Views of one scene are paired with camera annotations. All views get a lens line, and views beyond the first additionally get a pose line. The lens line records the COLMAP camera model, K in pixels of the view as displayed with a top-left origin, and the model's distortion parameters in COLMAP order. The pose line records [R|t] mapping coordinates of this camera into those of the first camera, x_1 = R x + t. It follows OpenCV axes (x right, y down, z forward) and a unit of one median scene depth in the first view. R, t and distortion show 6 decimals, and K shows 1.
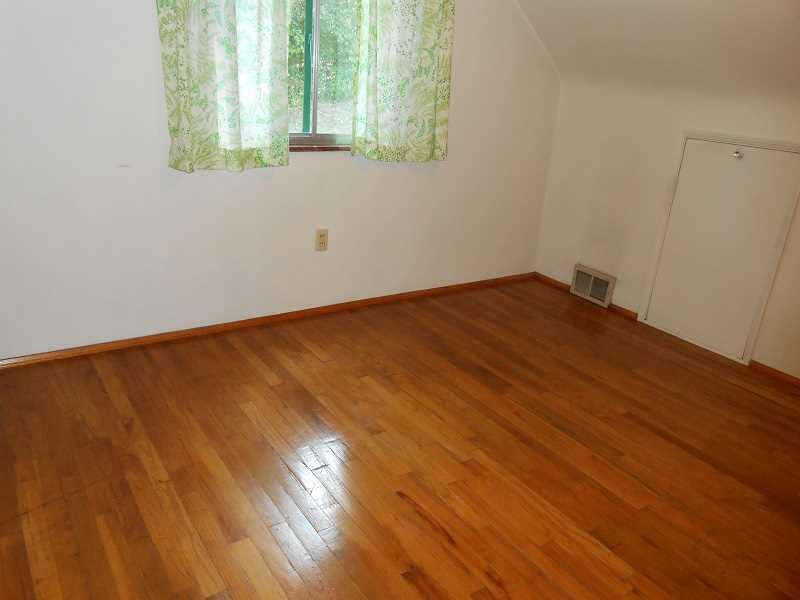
lens RADIAL K [[606.7, 0, 403.8], [0, 606.7, 299.7], [0, 0, 1]] dist [-0.056496, 0.035140]
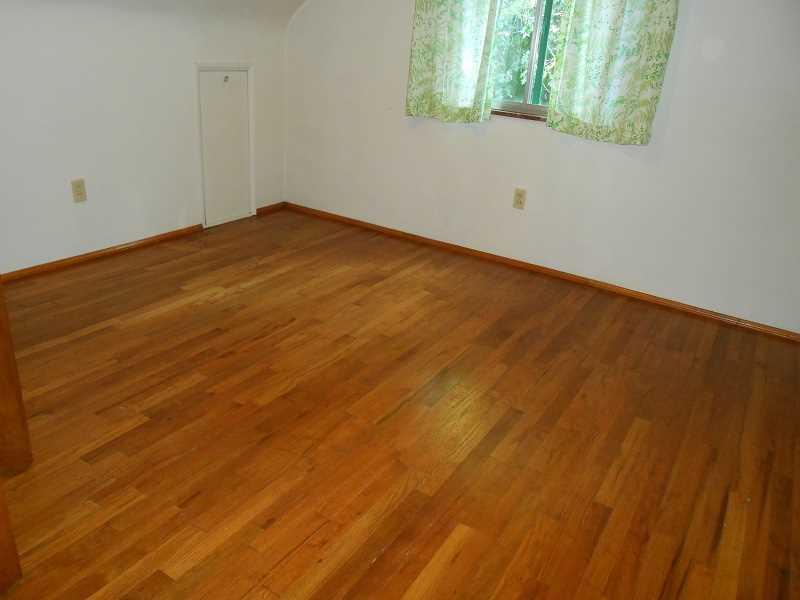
lens RADIAL K [[606.7, 0, 403.8], [0, 606.7, 299.7], [0, 0, 1]] dist [-0.056496, 0.035140]
pose [[0.394930, 0.310819, -0.864536, 0.927712], [-0.372455, 0.914397, 0.158603, -0.029680], [0.839826, 0.259364, 0.476889, 0.374325]]
